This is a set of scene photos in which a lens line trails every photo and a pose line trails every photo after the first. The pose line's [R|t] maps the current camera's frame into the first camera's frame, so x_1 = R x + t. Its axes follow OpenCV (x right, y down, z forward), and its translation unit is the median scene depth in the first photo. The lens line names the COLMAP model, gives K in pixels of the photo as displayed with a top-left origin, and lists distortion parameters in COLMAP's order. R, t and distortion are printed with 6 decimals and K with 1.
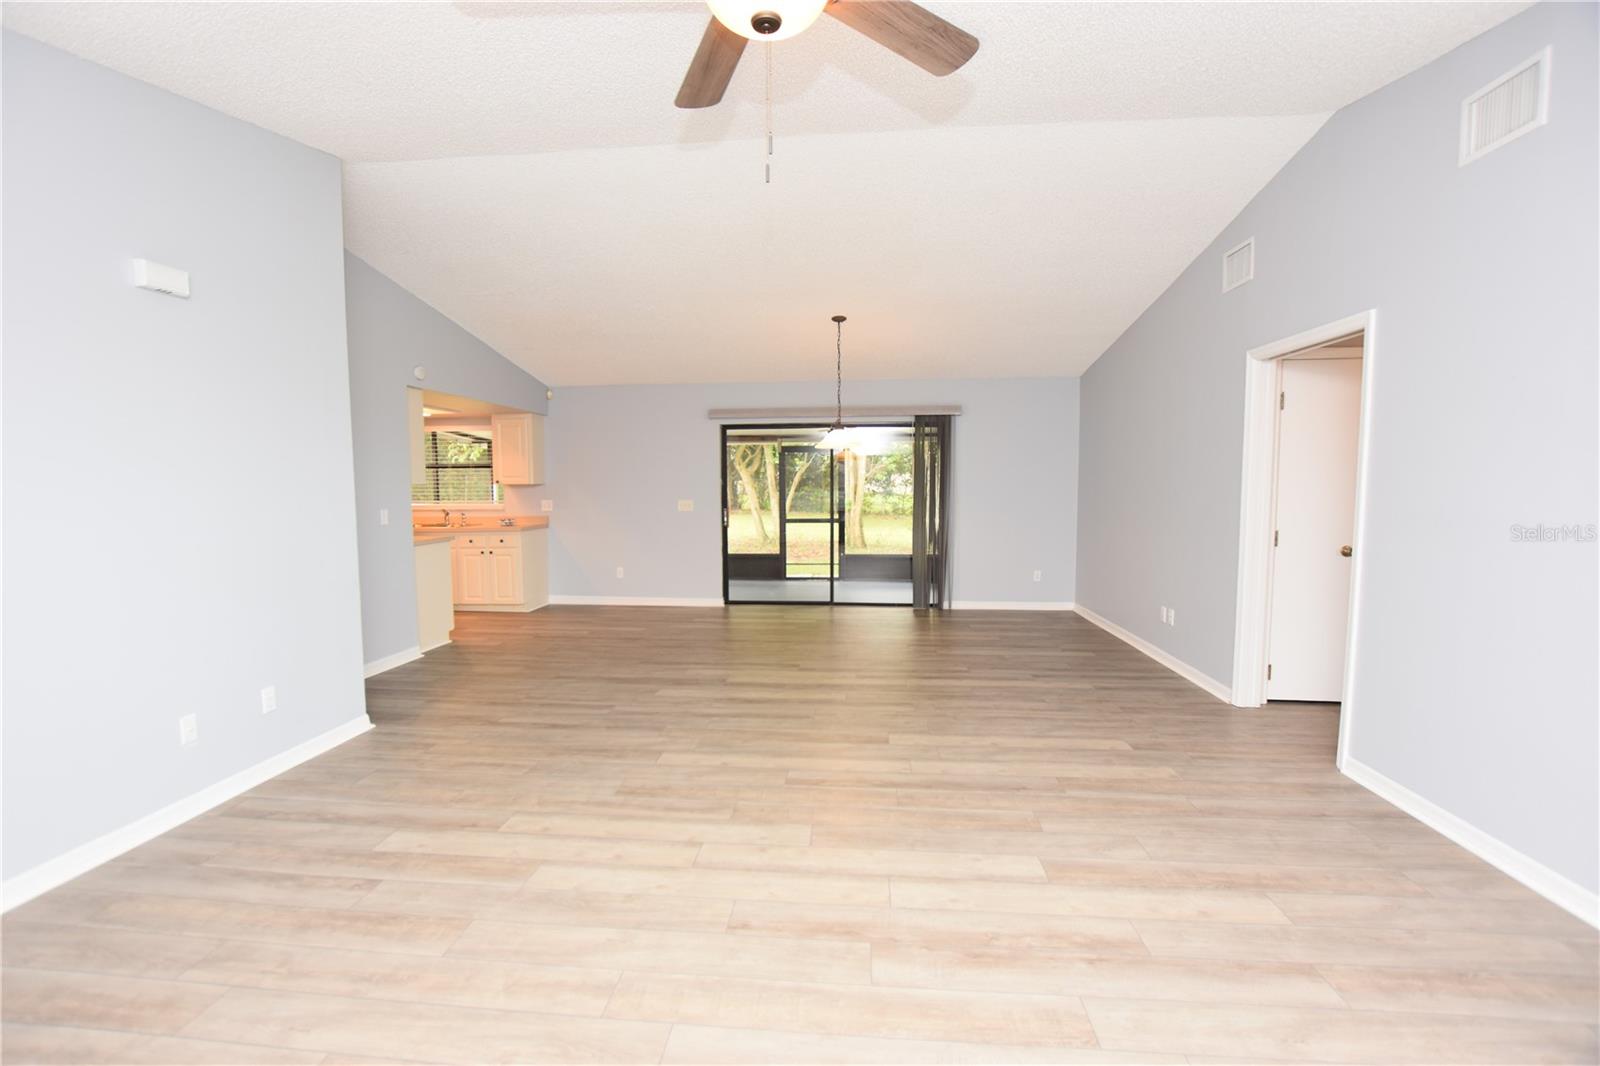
lens RADIAL K [[712.0, 0, 784.3], [0, 712.0, 535.5], [0, 0, 1]] dist [-0.025453, -0.000280]
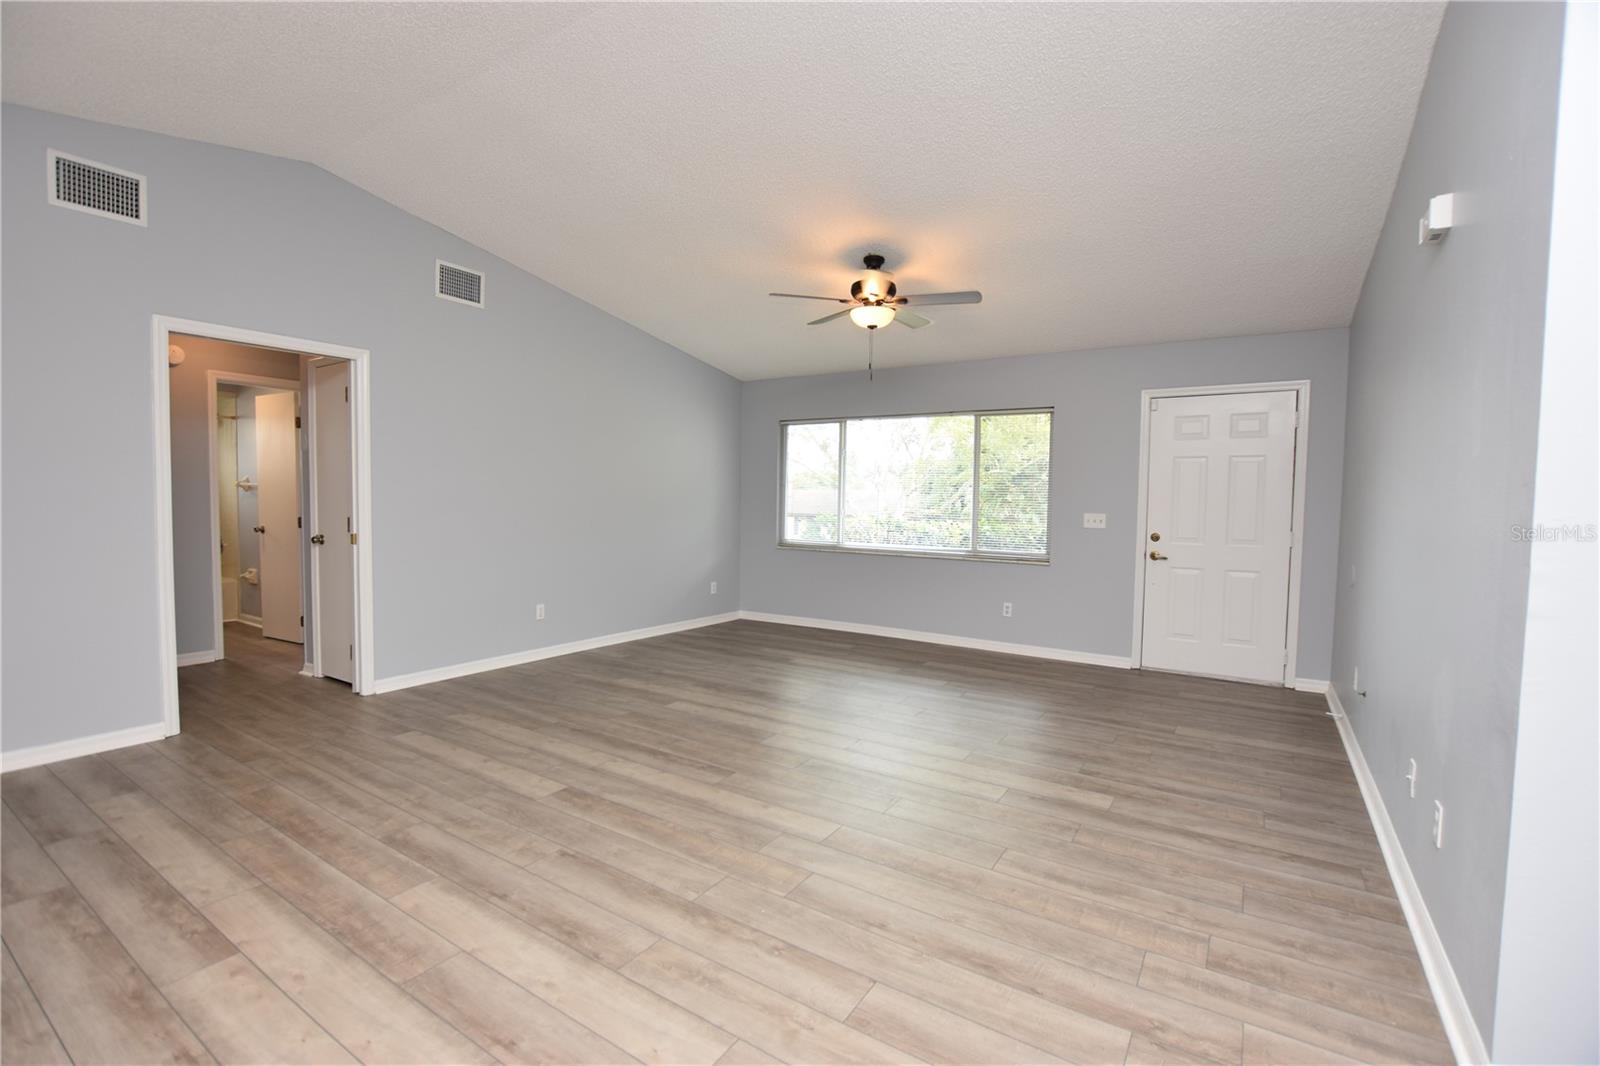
lens RADIAL K [[712.0, 0, 797.1], [0, 712.0, 536.8], [0, 0, 1]] dist [-0.025453, -0.000280]
pose [[-0.892474, -0.032933, 0.449896, -0.504401], [0.021774, 0.993024, 0.115883, -0.094963], [-0.450574, 0.113219, -0.885531, 1.763351]]
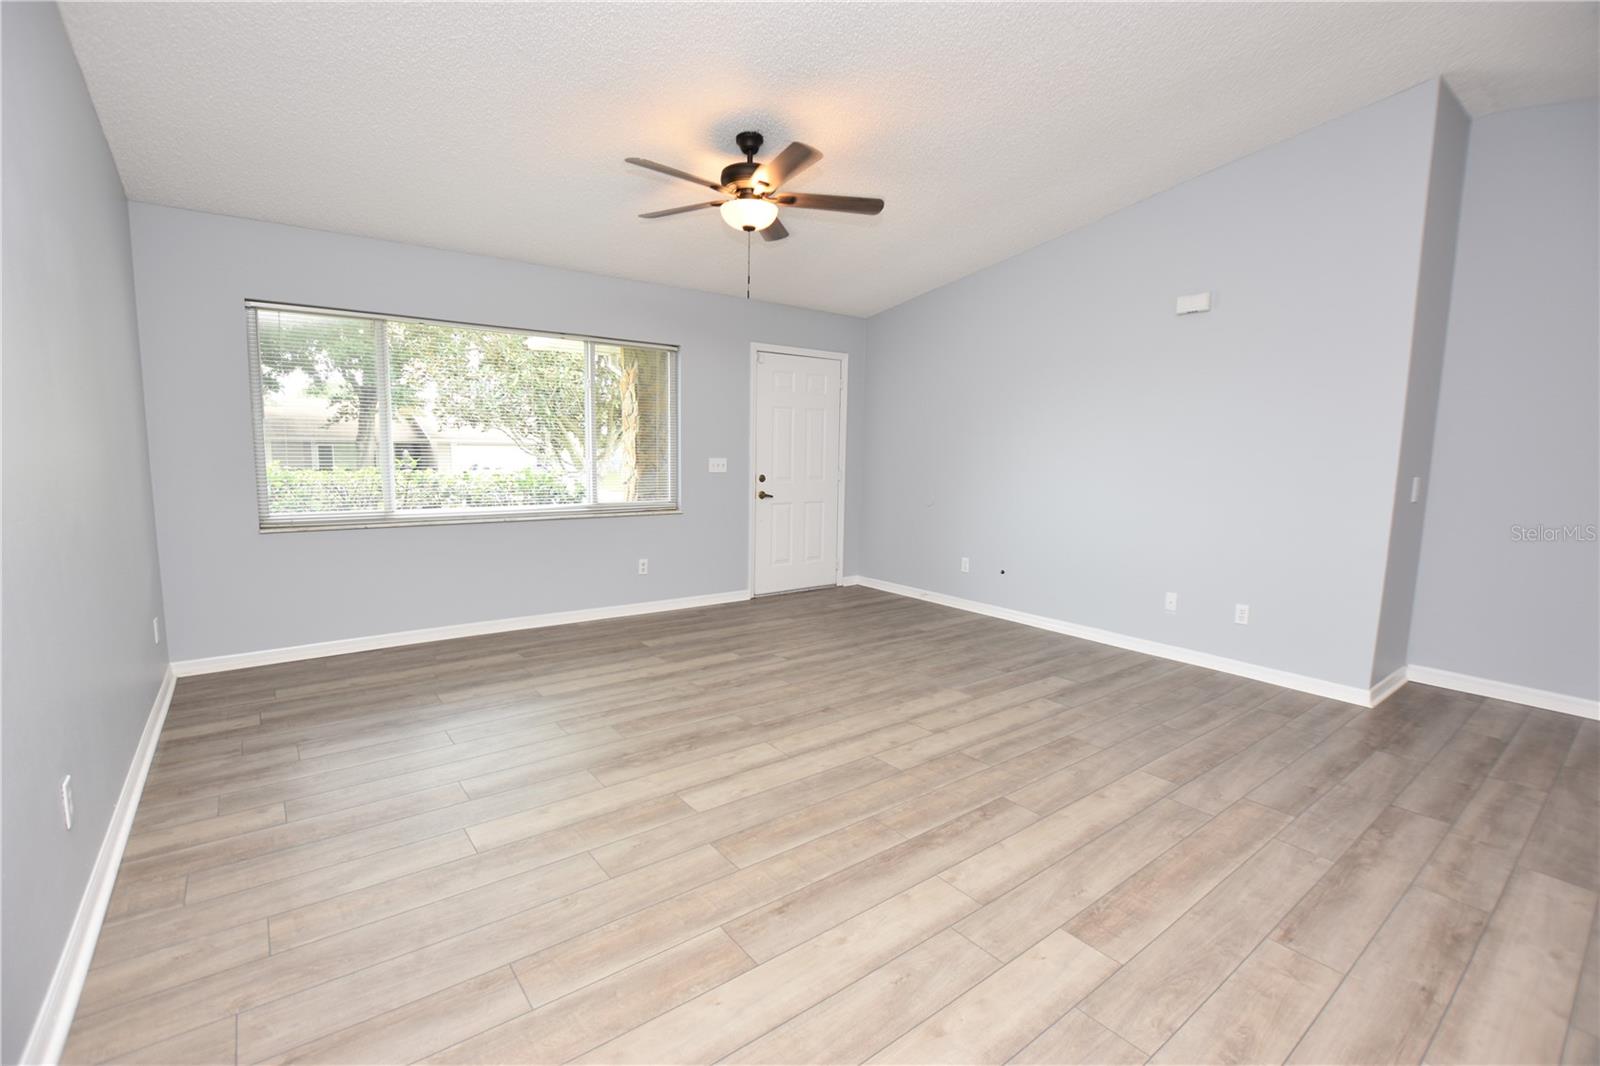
lens RADIAL K [[712.0, 0, 789.0], [0, 712.0, 526.3], [0, 0, 1]] dist [-0.025453, -0.000280]
pose [[-0.726703, 0.068257, -0.683552, 0.698873], [-0.065622, 0.983603, 0.167984, -0.077871], [0.683811, 0.166930, -0.710308, 1.319618]]
